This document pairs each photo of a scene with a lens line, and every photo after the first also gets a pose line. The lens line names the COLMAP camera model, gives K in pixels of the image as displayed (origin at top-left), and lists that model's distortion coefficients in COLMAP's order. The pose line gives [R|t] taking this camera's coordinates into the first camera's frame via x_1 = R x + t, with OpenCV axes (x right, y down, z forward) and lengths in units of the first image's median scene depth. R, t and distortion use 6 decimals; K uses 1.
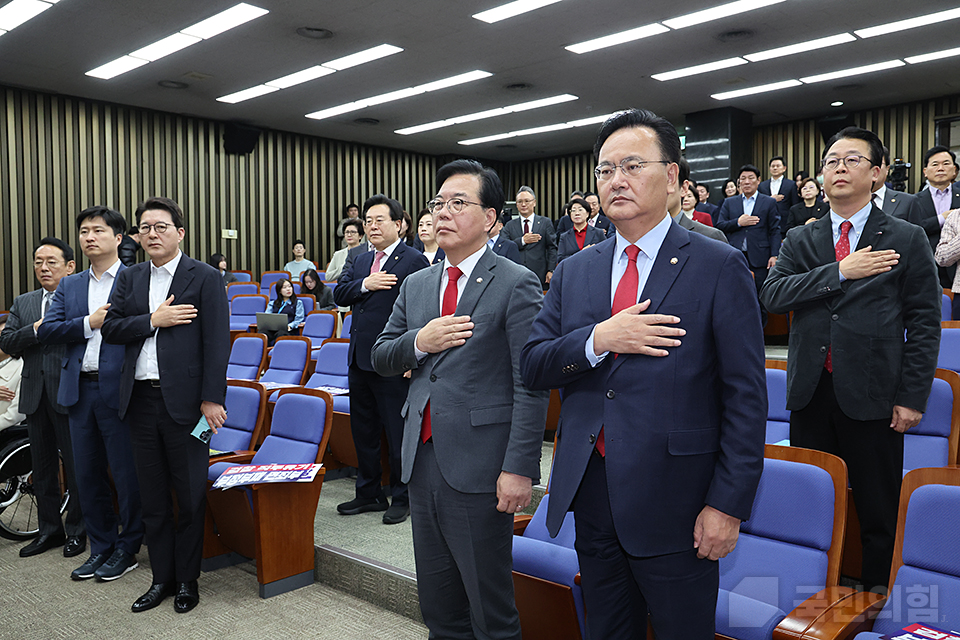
lens RADIAL K [[835.3, 0, 476.8], [0, 835.3, 323.5], [0, 0, 1]] dist [-0.010628, 0.006052]
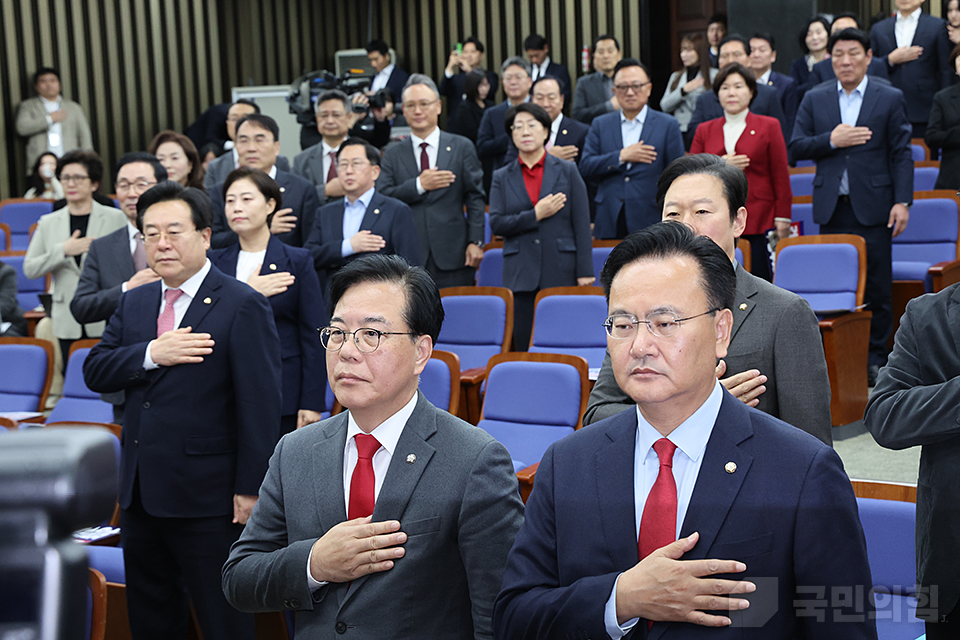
lens RADIAL K [[1721.7, 0, 479.1], [0, 1721.7, 319.9], [0, 0, 1]] dist [0.115914, 0.000000]
pose [[0.994459, -0.038815, 0.097693, -0.066010], [0.036782, 0.999069, 0.022530, -0.178912], [-0.098476, -0.018812, 0.994962, -0.241128]]
